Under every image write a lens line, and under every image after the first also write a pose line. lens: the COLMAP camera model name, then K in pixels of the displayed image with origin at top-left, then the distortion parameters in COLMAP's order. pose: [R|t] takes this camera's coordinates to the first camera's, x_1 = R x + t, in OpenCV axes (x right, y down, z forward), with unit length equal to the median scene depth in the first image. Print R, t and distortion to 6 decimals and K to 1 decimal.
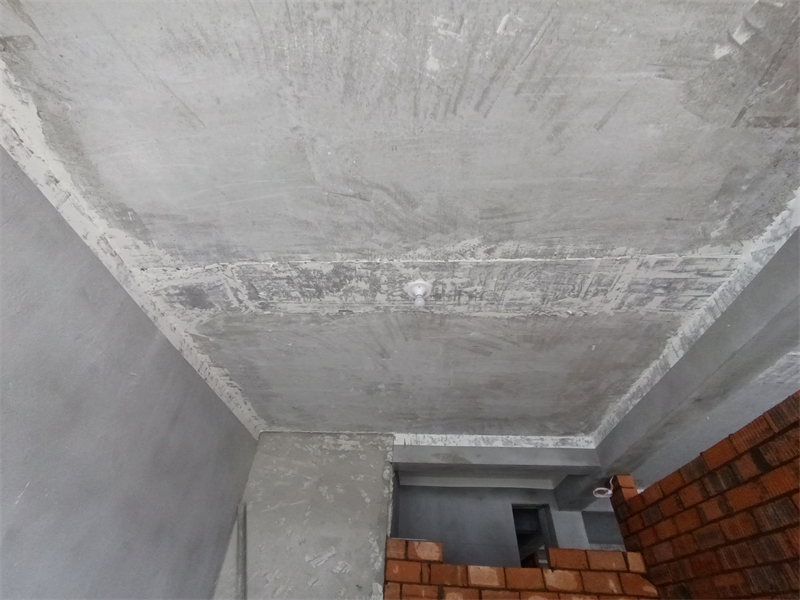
lens RADIAL K [[368.7, 0, 398.7], [0, 368.7, 305.0], [0, 0, 1]] dist [-0.006716, 0.001415]
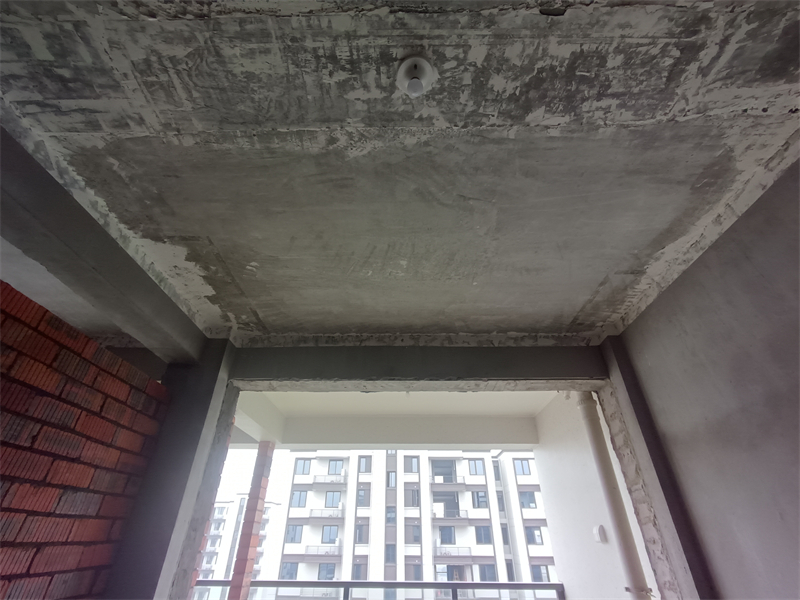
lens RADIAL K [[368.7, 0, 398.5], [0, 368.7, 305.1], [0, 0, 1]] dist [-0.006716, 0.001415]
pose [[-0.998533, -0.054104, 0.001974, 0.066540], [-0.016158, 0.263017, -0.964656, 0.761009], [0.051673, -0.963273, -0.263506, 0.835987]]
